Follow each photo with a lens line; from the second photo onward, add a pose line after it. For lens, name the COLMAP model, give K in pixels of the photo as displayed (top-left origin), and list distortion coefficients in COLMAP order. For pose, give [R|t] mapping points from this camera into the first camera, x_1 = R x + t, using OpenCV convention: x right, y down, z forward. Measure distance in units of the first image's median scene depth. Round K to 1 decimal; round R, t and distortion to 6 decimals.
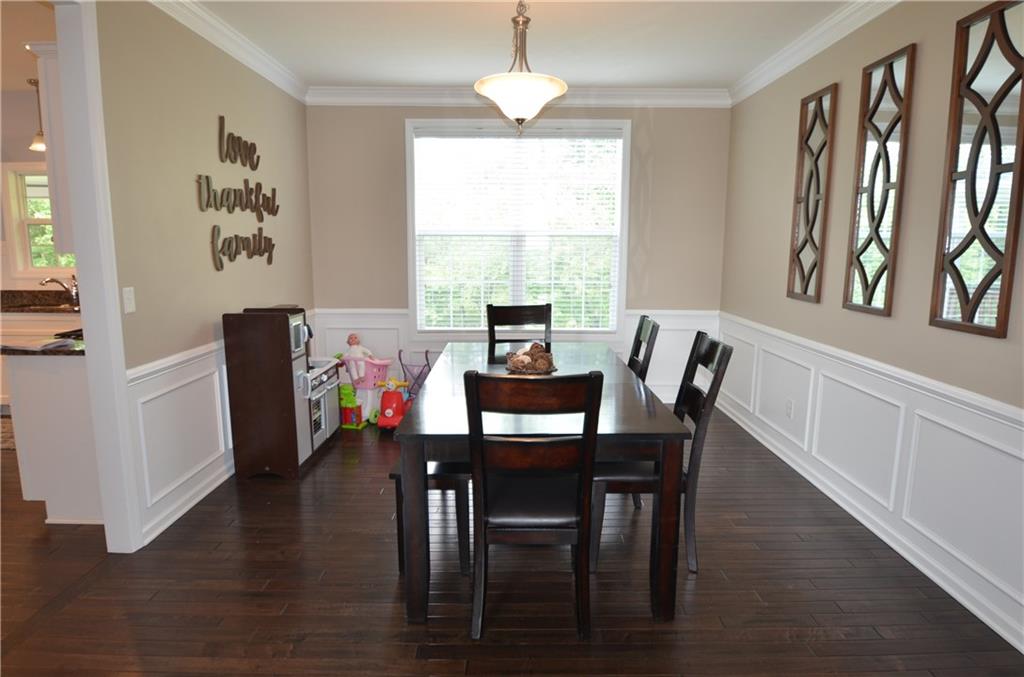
lens RADIAL K [[592.3, 0, 512.0], [0, 592.3, 338.5], [0, 0, 1]] dist [-0.024319, -0.001596]
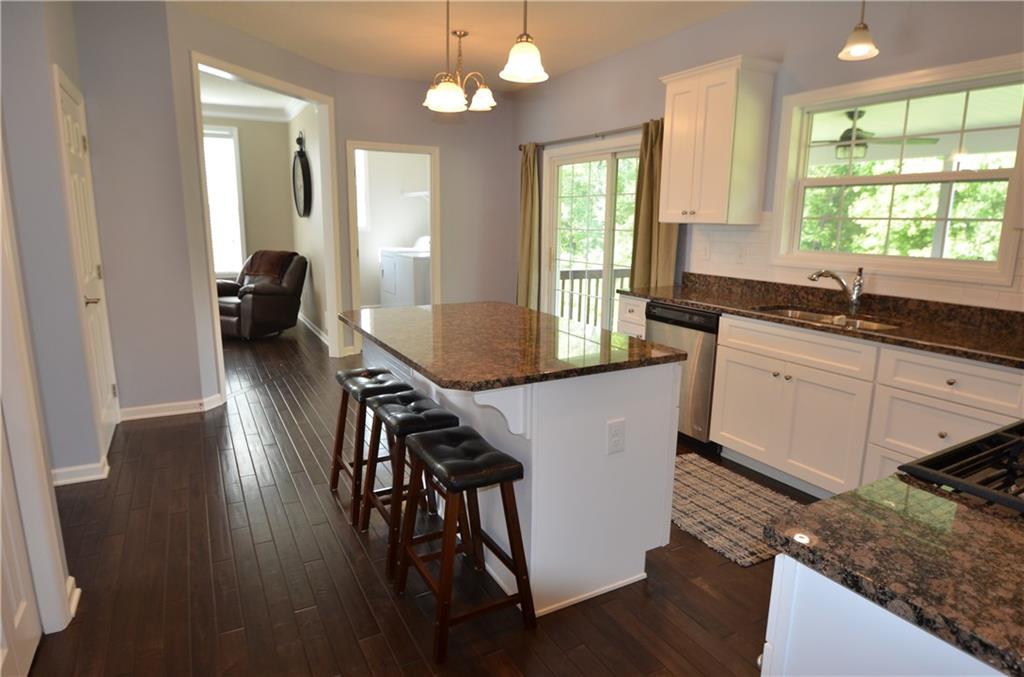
lens RADIAL K [[592.3, 0, 512.0], [0, 592.3, 338.5], [0, 0, 1]] dist [-0.024319, -0.001596]
pose [[0.486256, 0.176058, -0.855896, -0.387892], [-0.142289, 0.982372, 0.121236, -0.058003], [0.862154, 0.062833, 0.502736, 0.379887]]
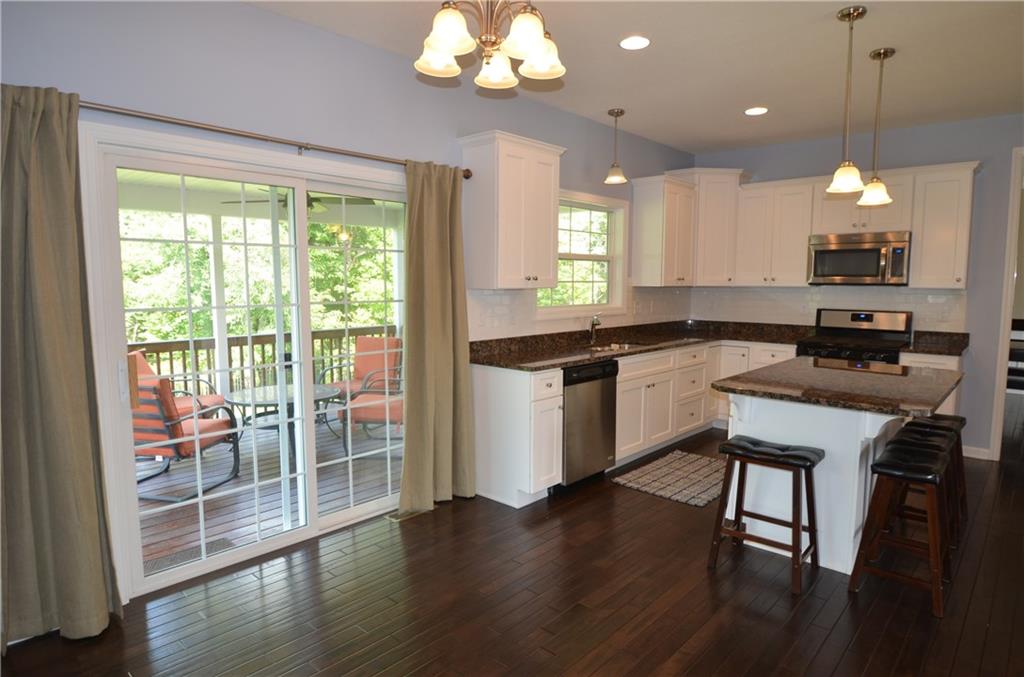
lens RADIAL K [[592.3, 0, 512.0], [0, 592.3, 338.5], [0, 0, 1]] dist [-0.024319, -0.001596]
pose [[0.664709, -0.072158, 0.743609, -1.529113], [0.111120, 0.993803, -0.002894, -0.079744], [-0.738792, 0.084553, 0.668608, 0.456652]]
